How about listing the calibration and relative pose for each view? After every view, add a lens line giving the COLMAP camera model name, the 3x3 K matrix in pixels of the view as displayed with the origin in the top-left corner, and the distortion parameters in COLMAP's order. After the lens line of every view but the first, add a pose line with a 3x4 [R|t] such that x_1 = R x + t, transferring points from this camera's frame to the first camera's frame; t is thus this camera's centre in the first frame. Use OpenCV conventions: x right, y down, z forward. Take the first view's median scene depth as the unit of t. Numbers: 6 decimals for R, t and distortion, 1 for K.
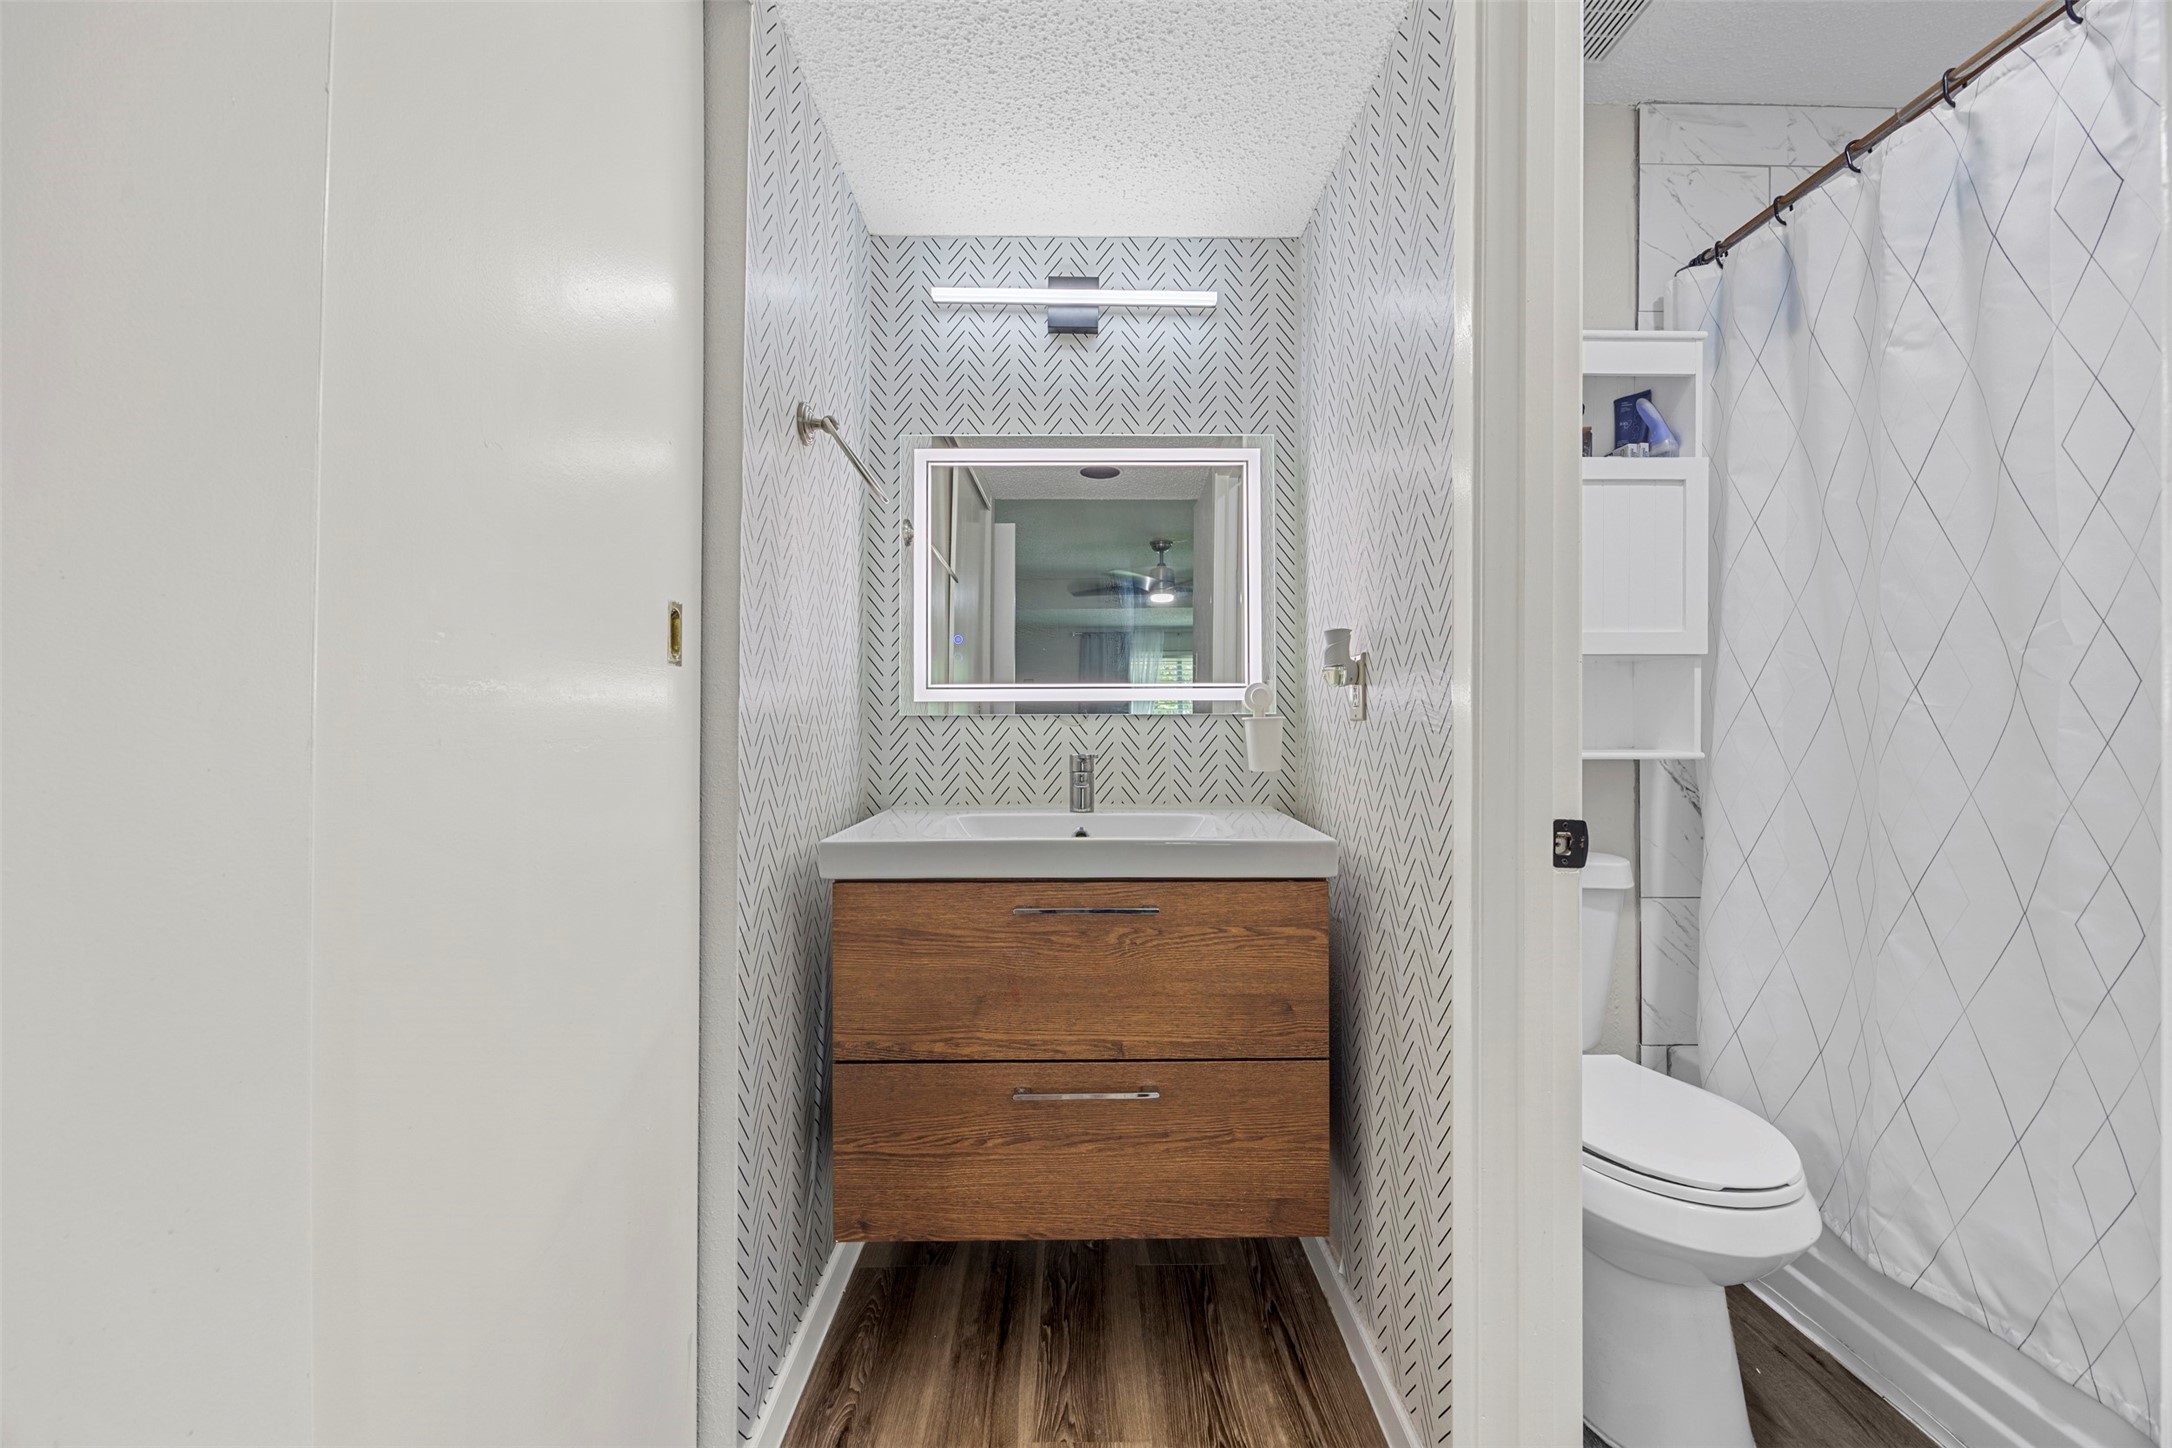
lens RADIAL K [[842.9, 0, 1090.7], [0, 842.9, 717.9], [0, 0, 1]] dist [-0.004406, 0.000308]
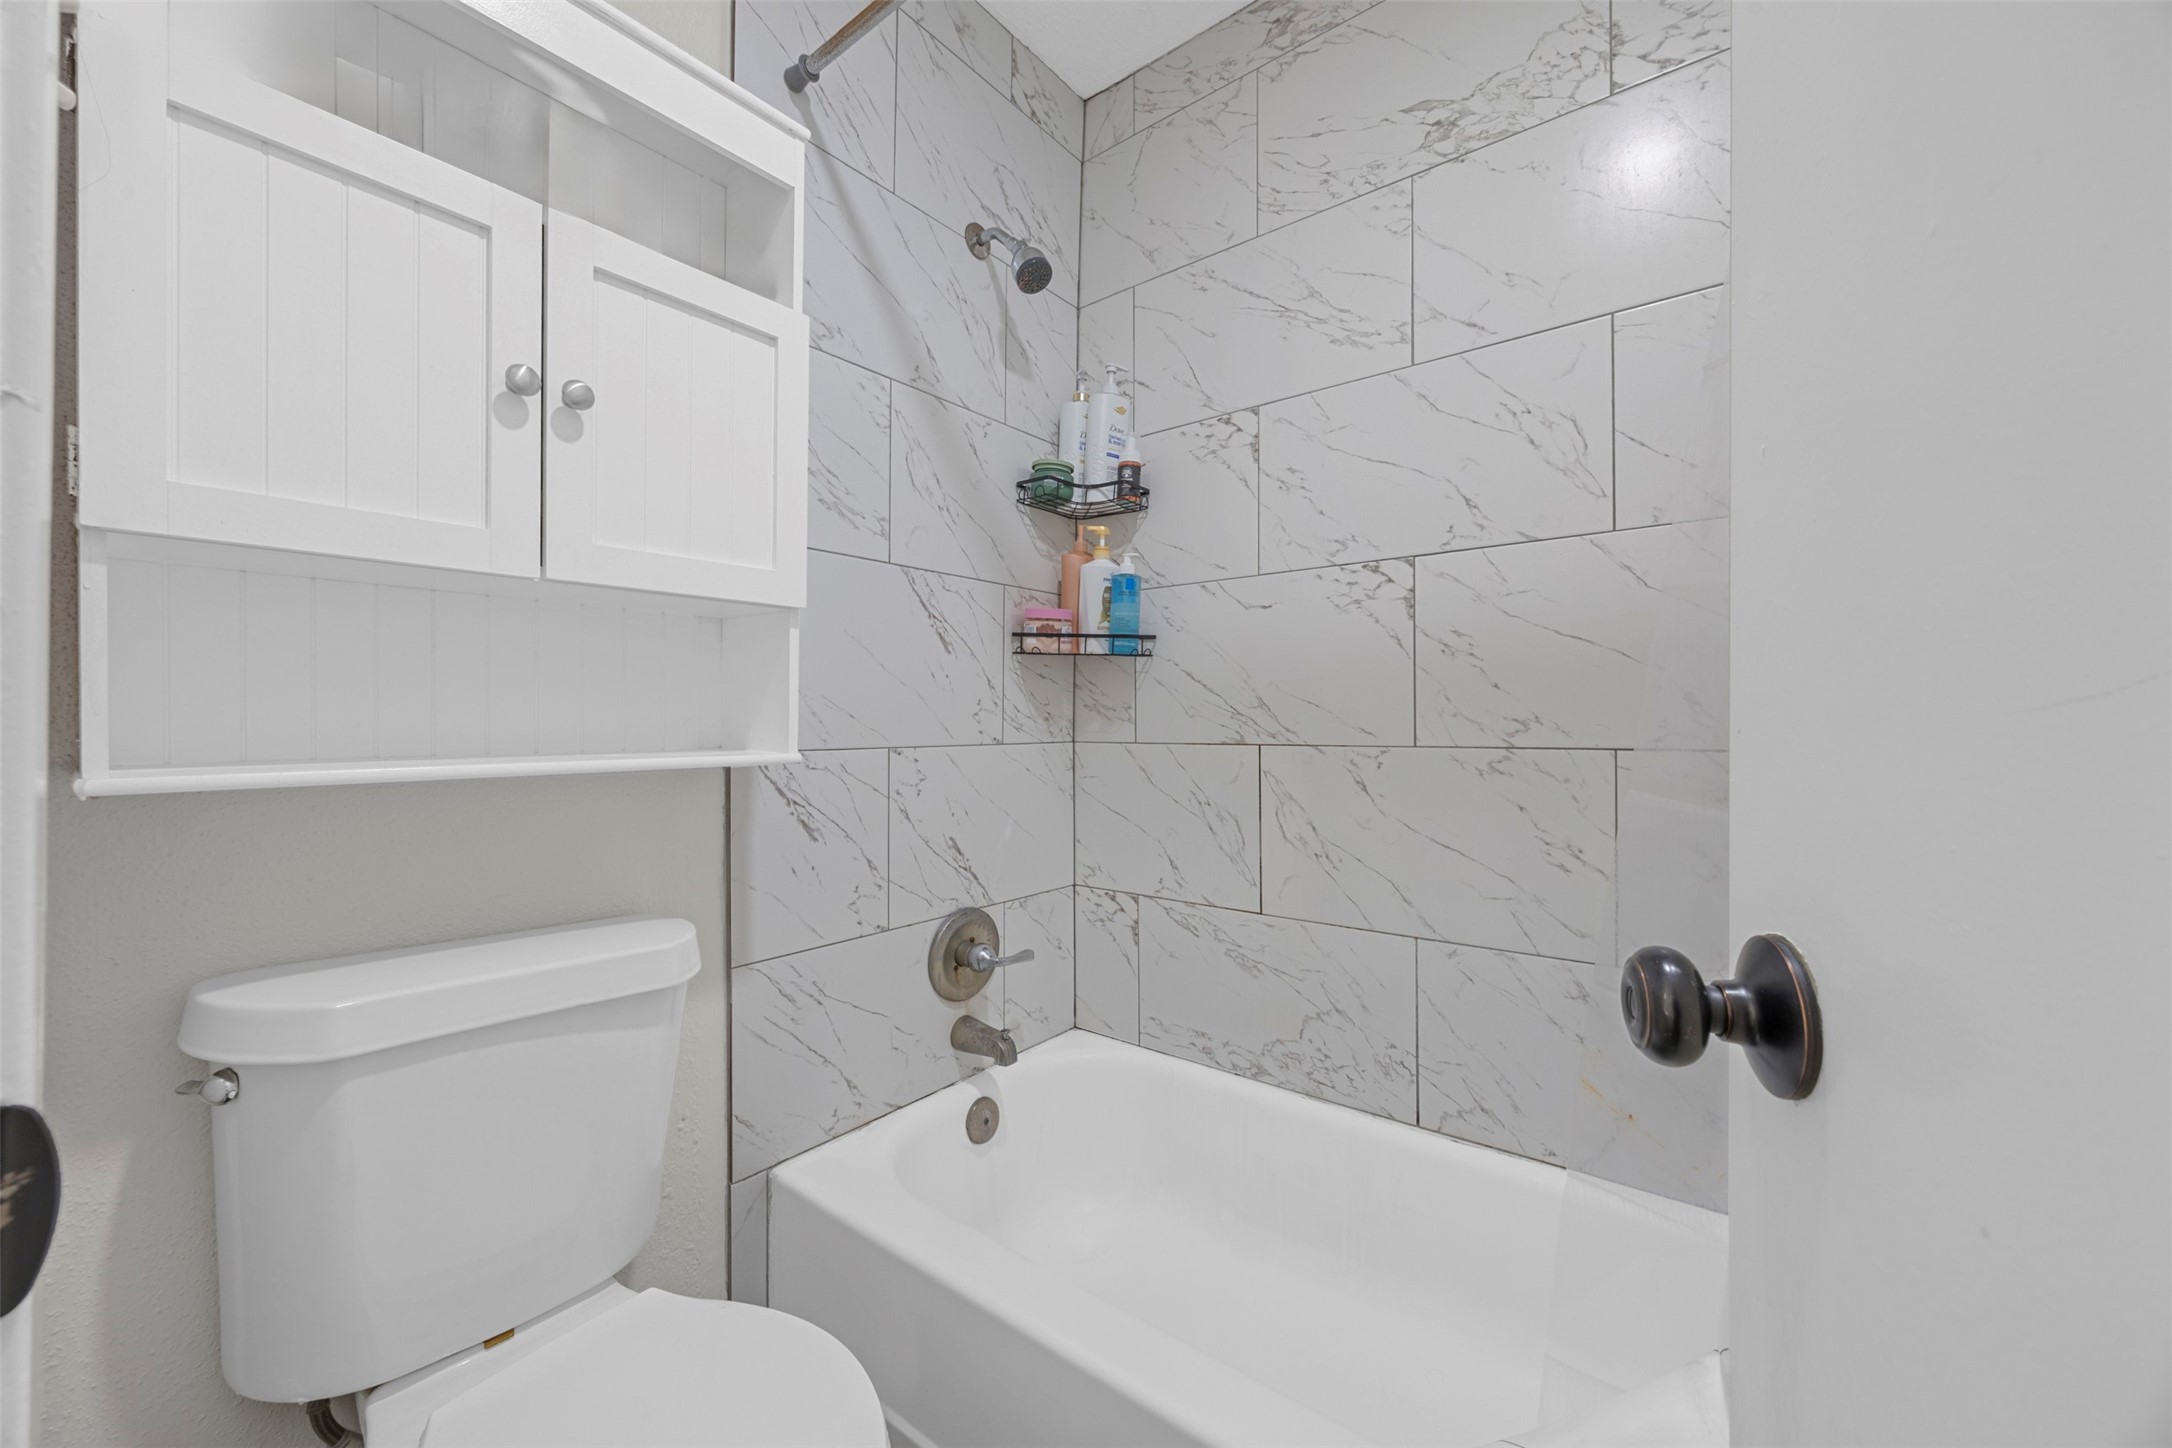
lens RADIAL K [[842.9, 0, 1083.6], [0, 842.9, 718.3], [0, 0, 1]] dist [-0.004406, 0.000308]
pose [[0.635338, 0.001811, 0.772232, 0.311614], [-0.005657, 0.999981, 0.002309, 0.008363], [-0.772213, -0.005836, 0.635336, 0.351861]]
